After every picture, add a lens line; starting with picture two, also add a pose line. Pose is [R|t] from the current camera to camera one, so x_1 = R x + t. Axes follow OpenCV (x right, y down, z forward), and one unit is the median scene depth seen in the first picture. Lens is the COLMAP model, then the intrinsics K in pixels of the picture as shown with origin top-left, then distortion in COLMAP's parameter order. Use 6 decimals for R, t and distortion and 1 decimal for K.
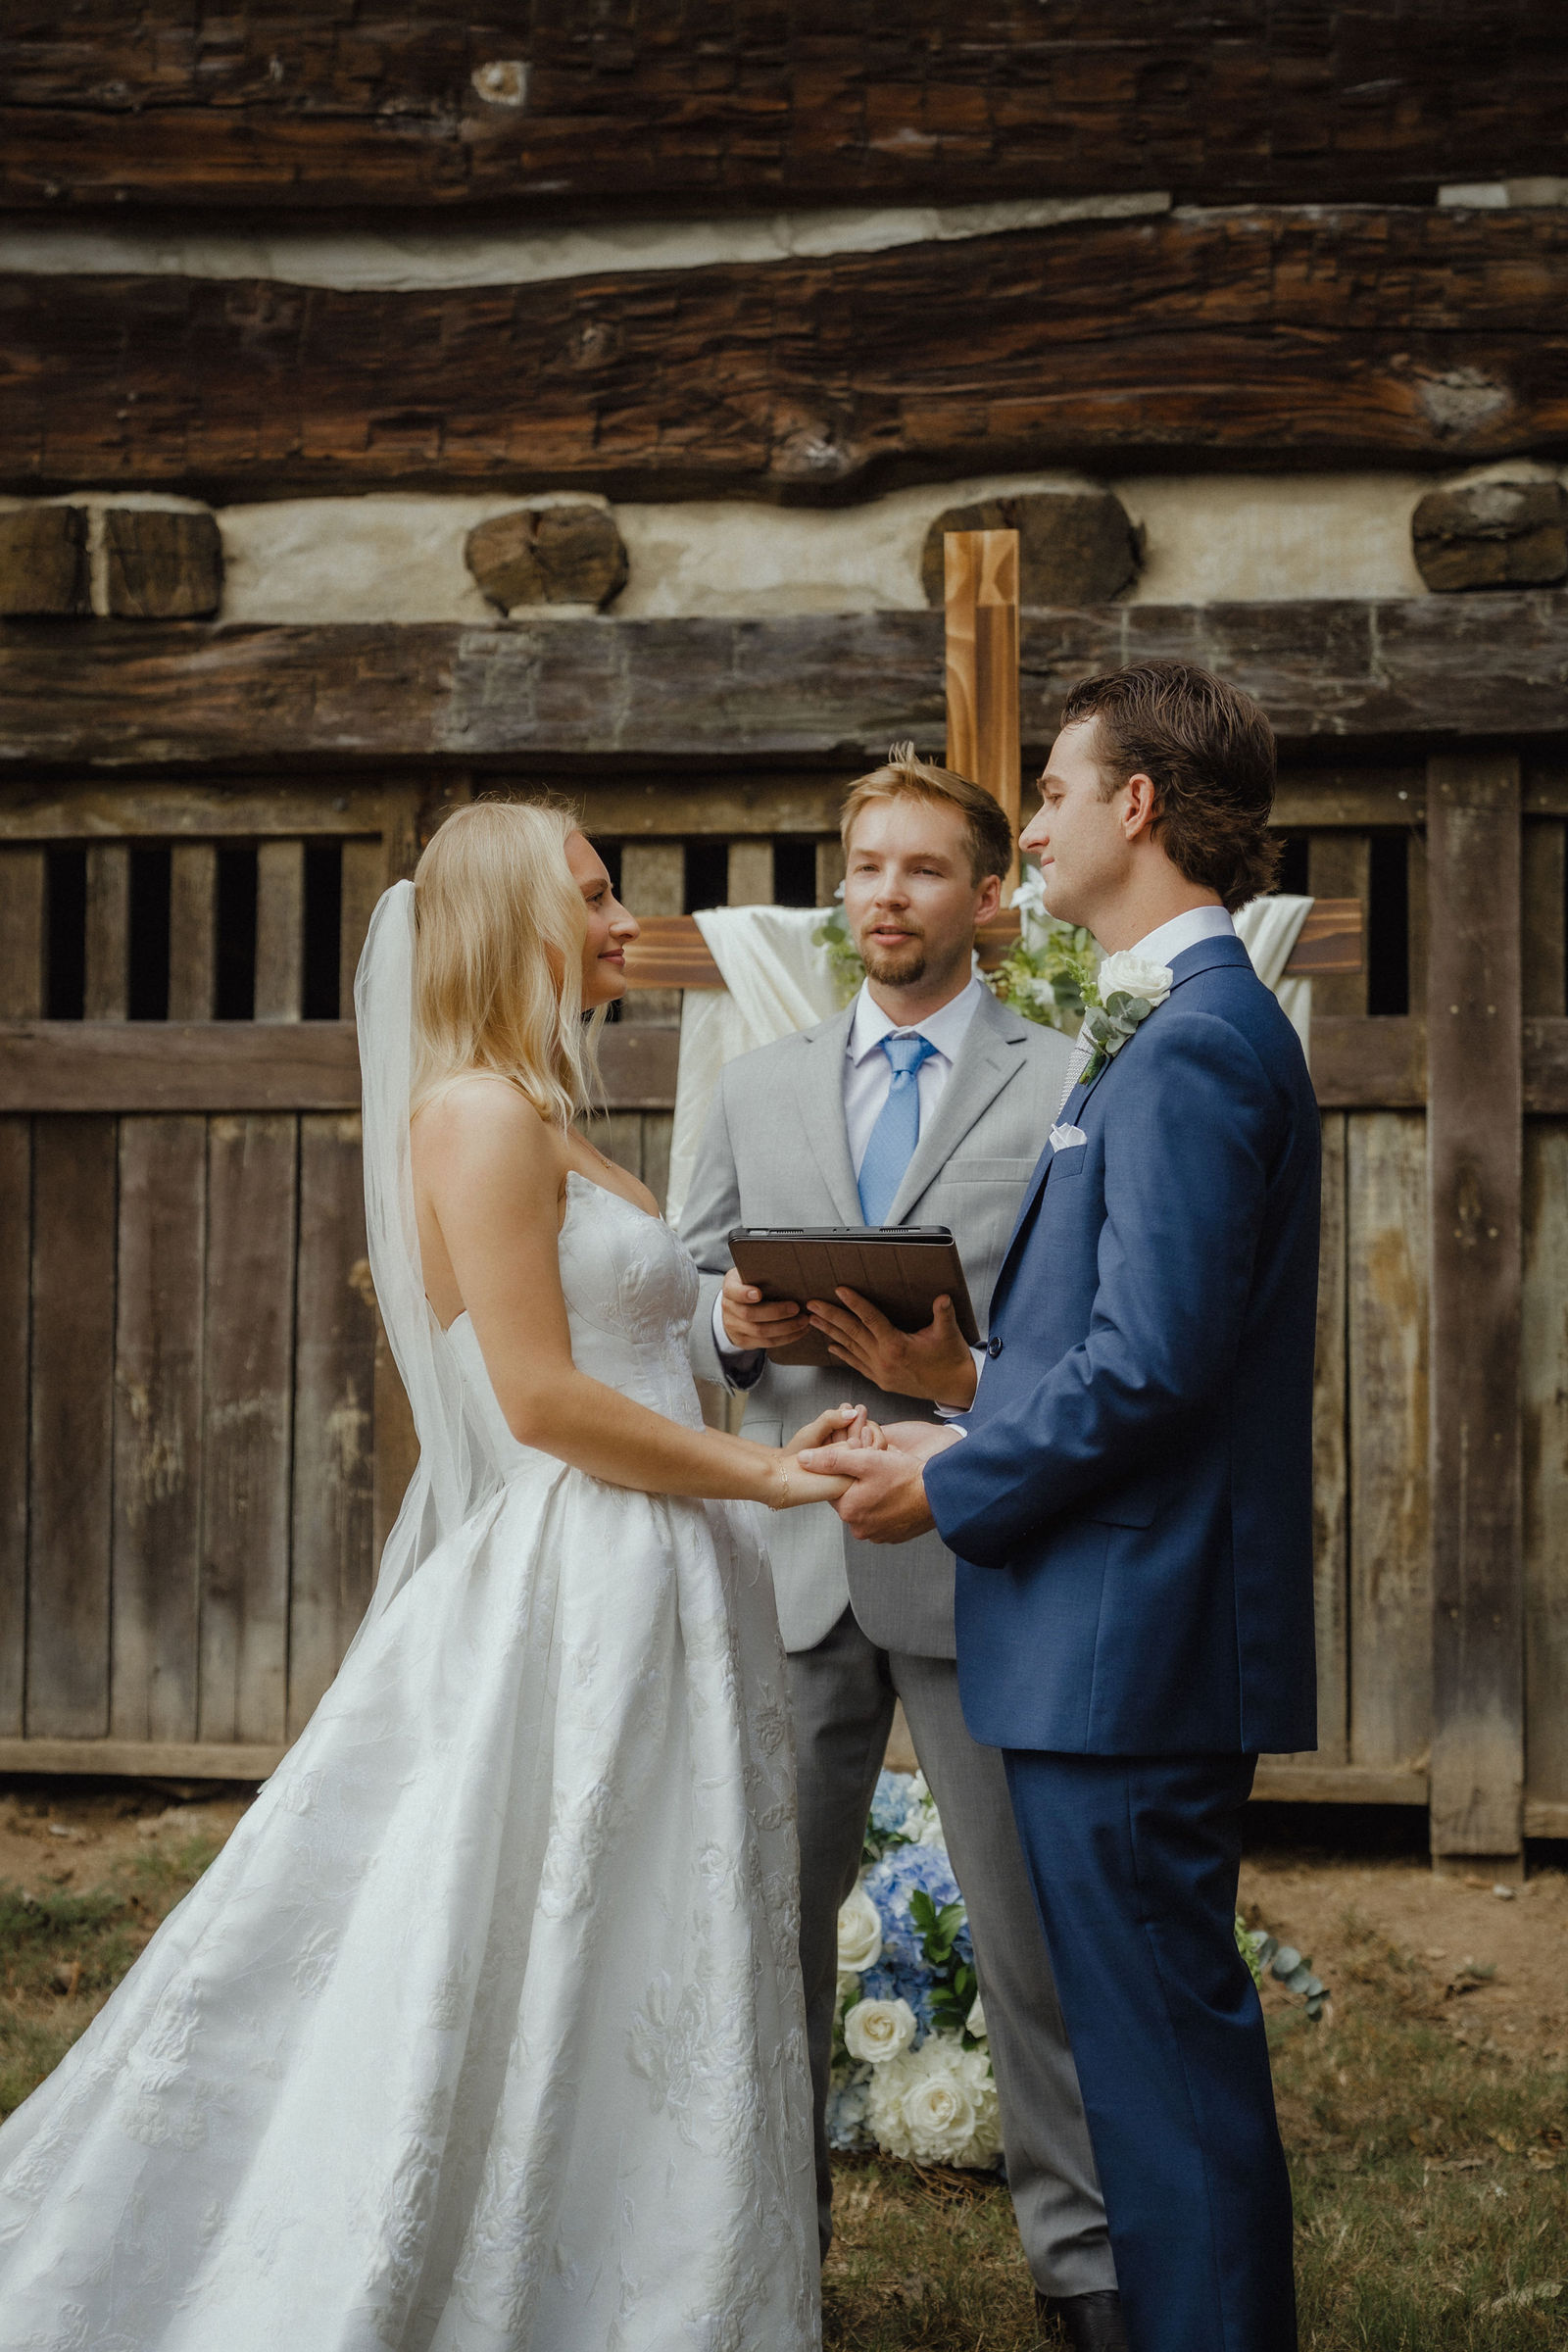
lens RADIAL K [[4075.2, 0, 677.4], [0, 4075.2, 1176.4], [0, 0, 1]] dist [0.042526, 0.000000]
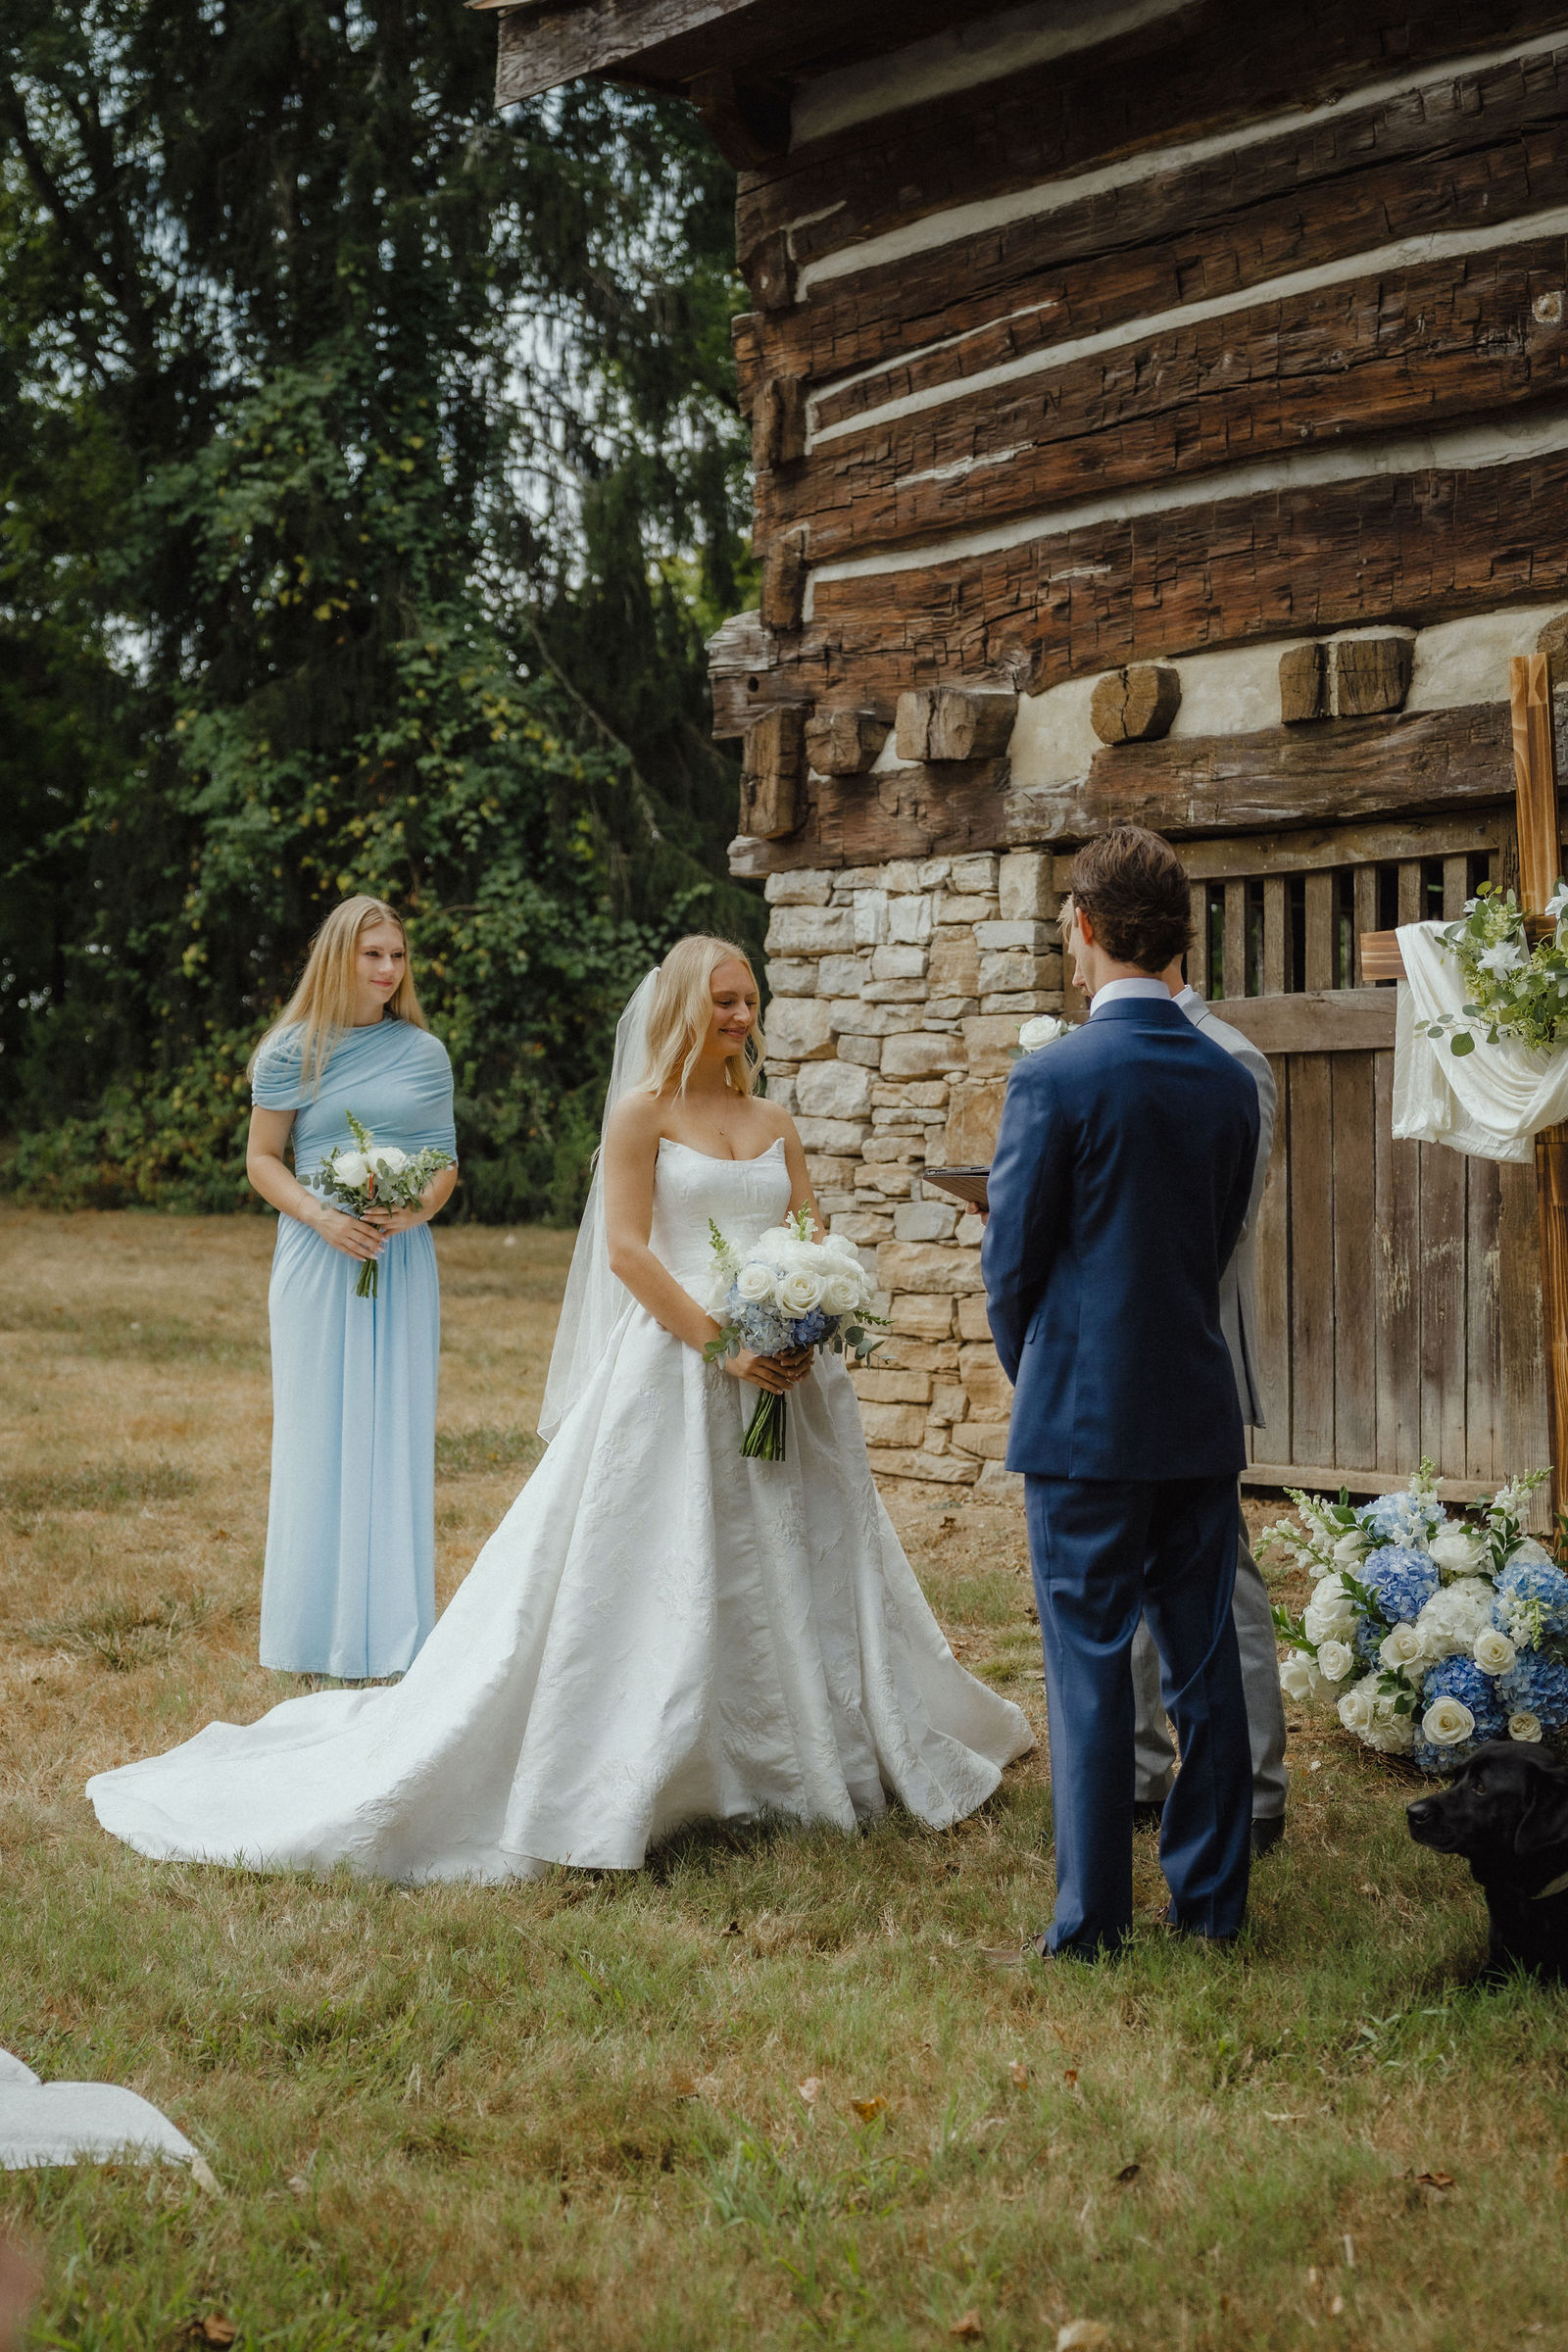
lens RADIAL K [[3629.6, 0, 782.0], [0, 3629.6, 1179.5], [0, 0, 1]] dist [0.041740, 0.000000]
pose [[0.727059, -0.016740, -0.686371, 0.622217], [0.050712, 0.998281, 0.029371, -0.018554], [0.684700, -0.056162, 0.726658, -0.108591]]
